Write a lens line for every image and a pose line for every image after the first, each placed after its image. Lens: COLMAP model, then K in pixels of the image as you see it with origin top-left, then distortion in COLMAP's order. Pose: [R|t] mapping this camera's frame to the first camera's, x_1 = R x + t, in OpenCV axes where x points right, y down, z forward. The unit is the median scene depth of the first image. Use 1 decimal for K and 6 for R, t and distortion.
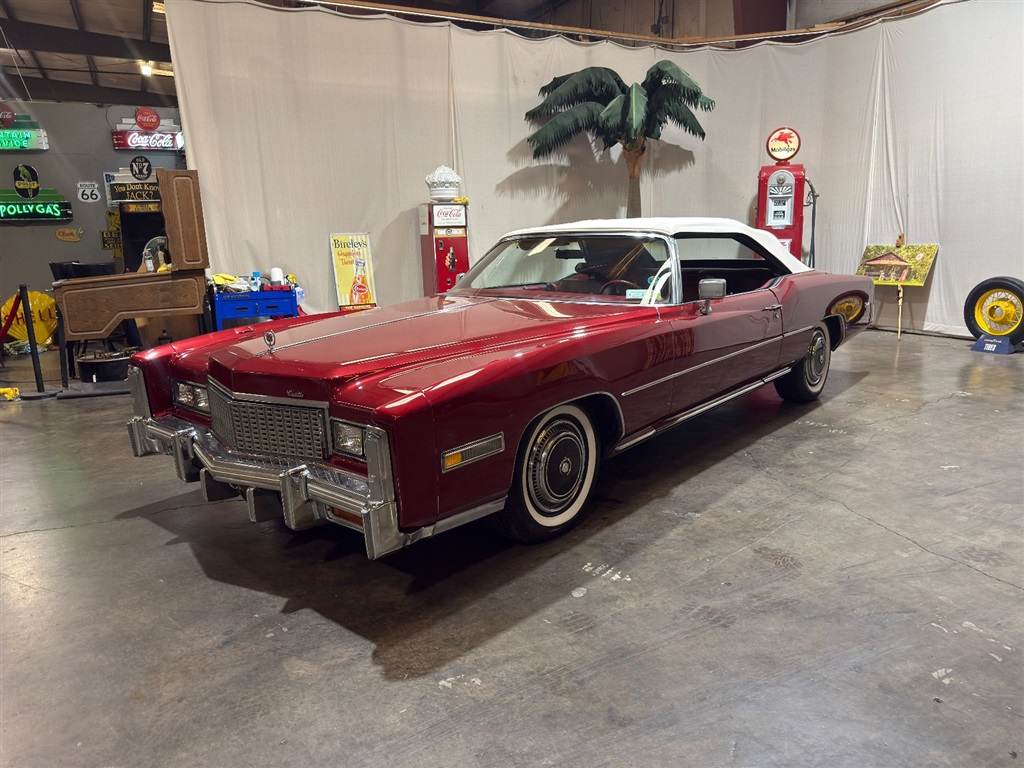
lens RADIAL K [[720.8, 0, 516.8], [0, 720.8, 390.9], [0, 0, 1]] dist [0.034252, -0.046137]
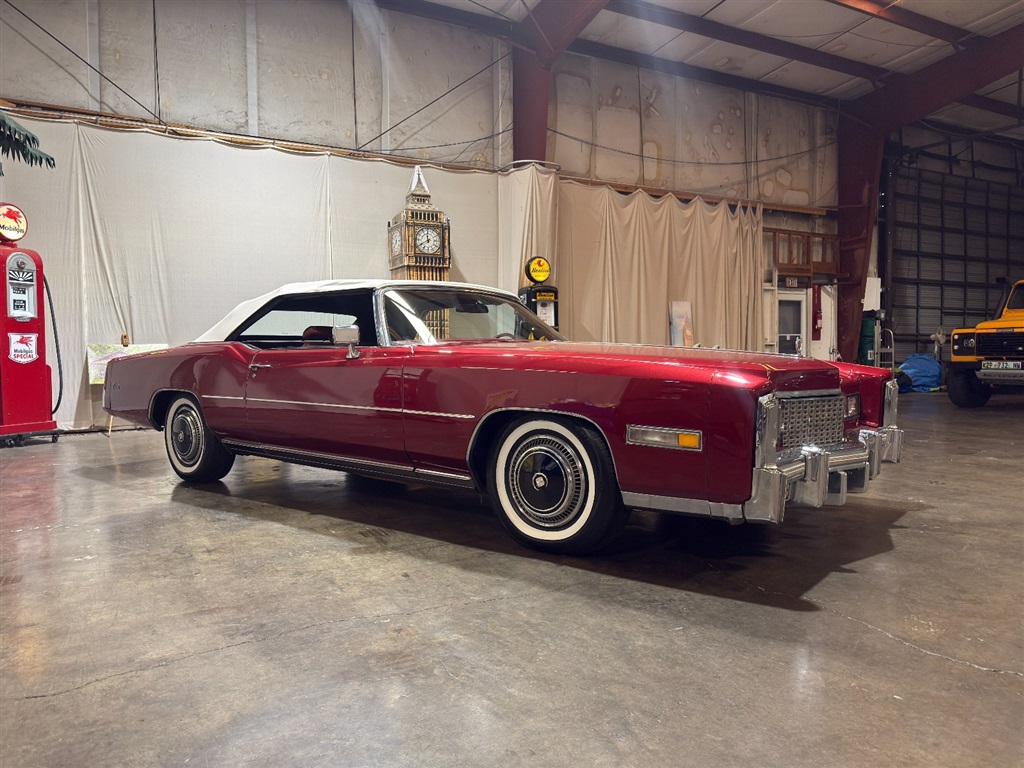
lens RADIAL K [[720.8, 0, 509.1], [0, 720.8, 393.3], [0, 0, 1]] dist [0.034252, -0.046137]
pose [[-0.020243, -0.028515, 0.999388, -0.683286], [0.224135, 0.974022, 0.032331, -0.063996], [-0.974348, 0.224652, -0.013325, 0.691900]]
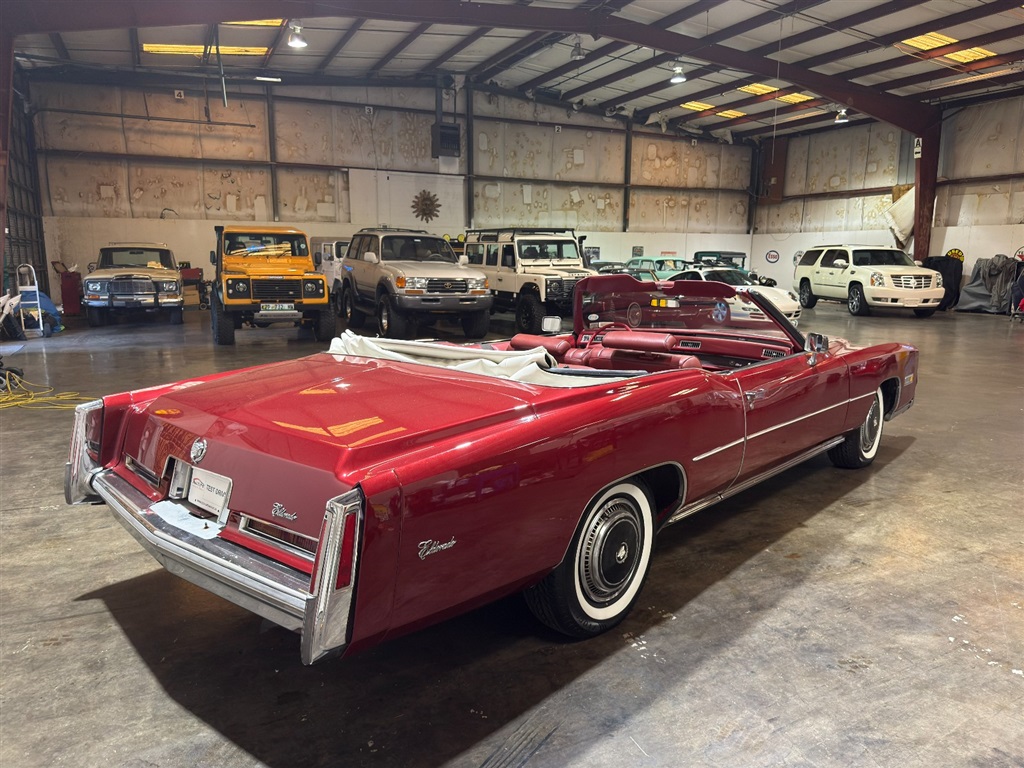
lens RADIAL K [[720.8, 0, 518.4], [0, 720.8, 390.4], [0, 0, 1]] dist [0.034252, -0.046137]
pose [[-0.999618, 0.011450, 0.025154, 0.187850], [0.020188, 0.924102, 0.381613, -0.337976], [-0.018876, 0.381975, -0.923980, 1.426550]]
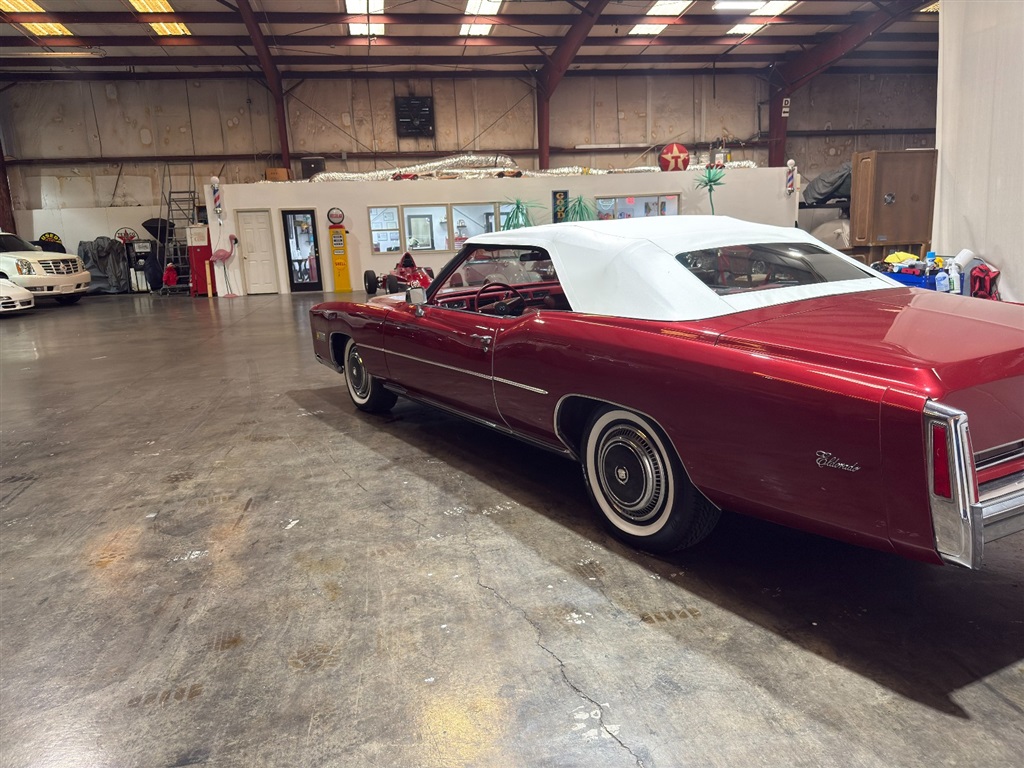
lens RADIAL K [[720.8, 0, 512.2], [0, 720.8, 390.5], [0, 0, 1]] dist [0.034252, -0.046137]
pose [[-0.289550, 0.240475, -0.926462, 0.811813], [-0.153861, 0.943645, 0.293022, -0.219580], [0.944716, 0.227391, -0.236232, 0.890834]]
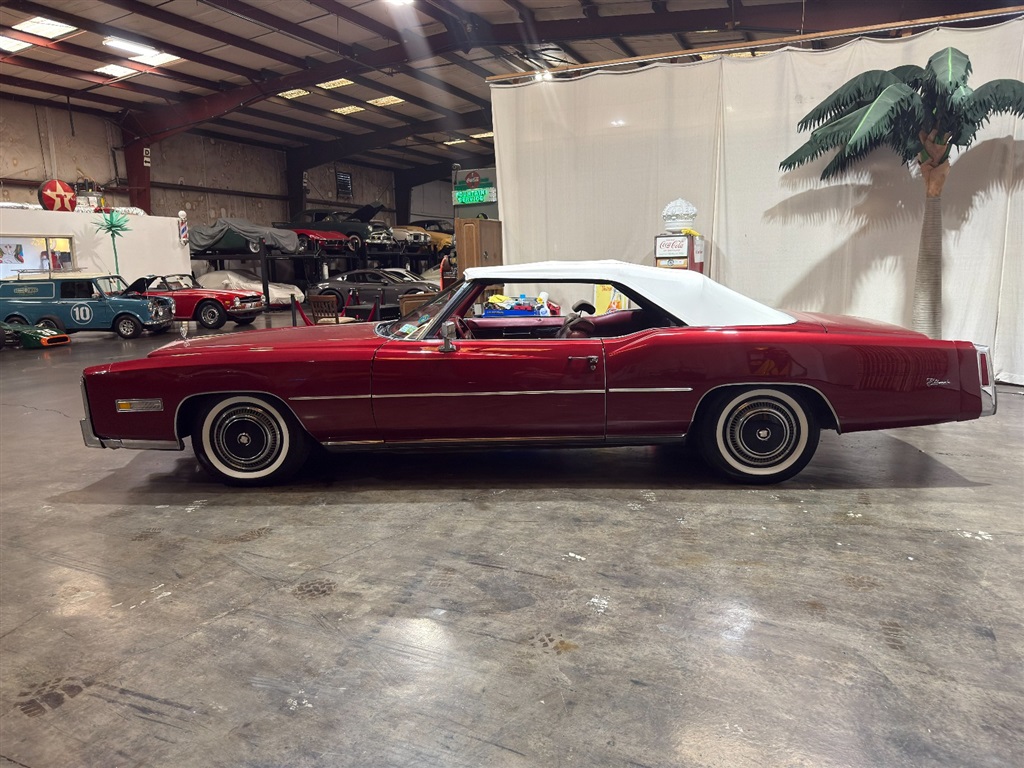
lens RADIAL K [[720.8, 0, 508.9], [0, 720.8, 384.4], [0, 0, 1]] dist [0.034252, -0.046137]
pose [[0.619093, 0.143409, -0.772113, 0.738365], [-0.163481, 0.985180, 0.051902, -0.081225], [0.768114, 0.094093, 0.633362, 0.230950]]
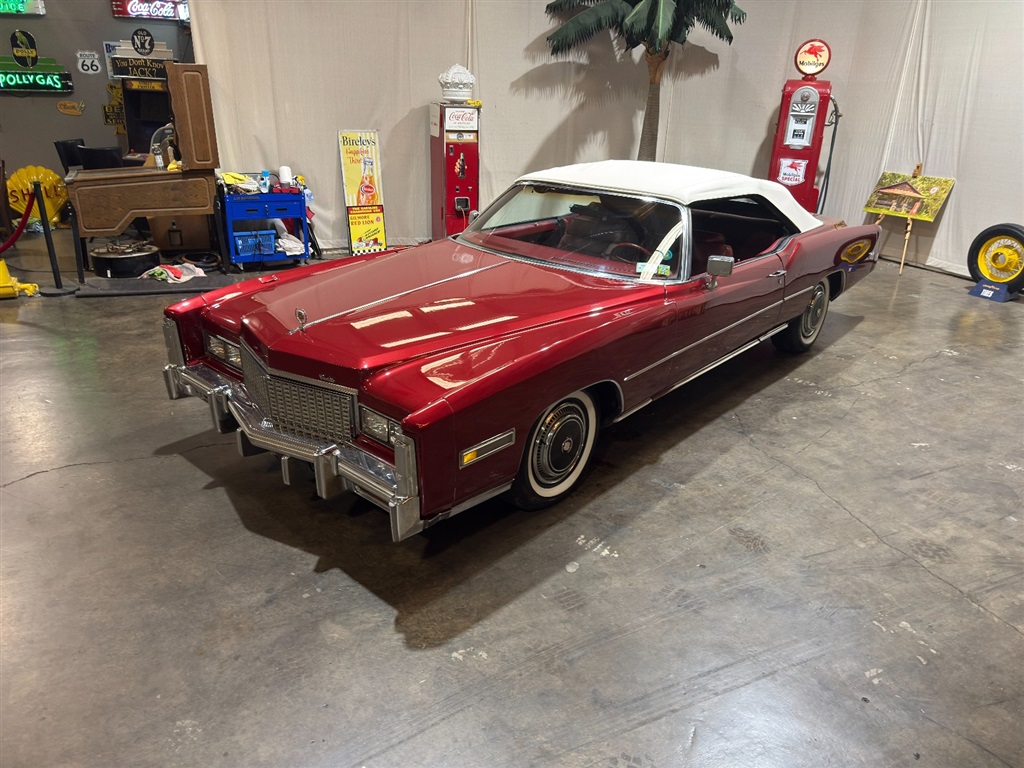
lens RADIAL K [[720.8, 0, 507.8], [0, 720.8, 385.4], [0, 0, 1]] dist [0.034252, -0.046137]
pose [[0.998127, 0.061077, 0.003579, -0.015921], [-0.060739, 0.982176, 0.177882, -0.085099], [0.007349, -0.177766, 0.984045, -0.032106]]
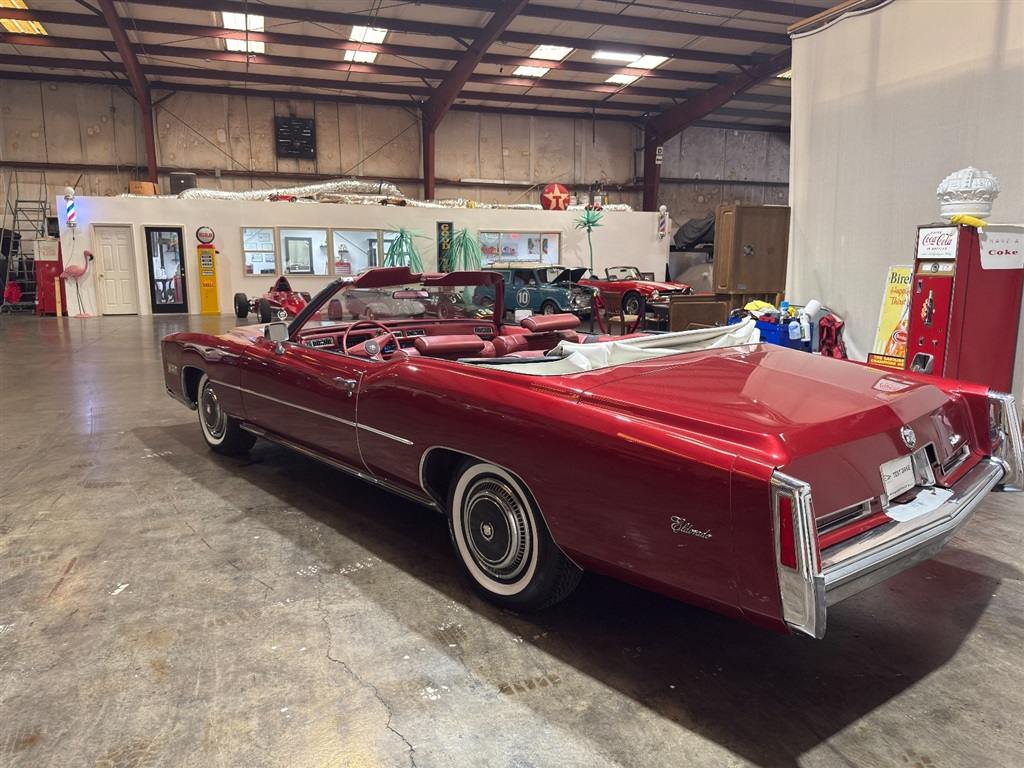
lens RADIAL K [[720.8, 0, 515.4], [0, 720.8, 390.3], [0, 0, 1]] dist [0.034252, -0.046137]
pose [[-0.137110, 0.201567, -0.969831, 0.787975], [-0.208496, 0.951271, 0.227186, -0.232540], [0.968365, 0.233355, -0.088403, 0.897228]]
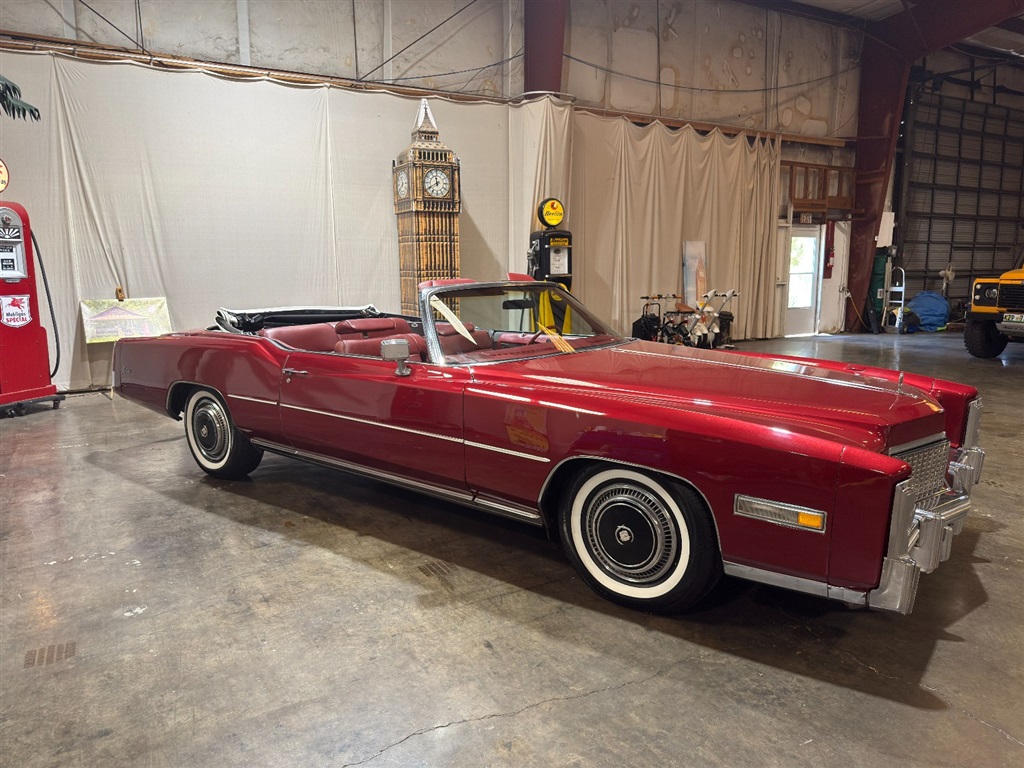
lens RADIAL K [[720.8, 0, 509.6], [0, 720.8, 394.9], [0, 0, 1]] dist [0.034252, -0.046137]
pose [[-0.044298, -0.151596, 0.987449, -0.631215], [0.220371, 0.962589, 0.157666, -0.159642], [-0.974410, 0.224590, -0.009233, 0.733989]]
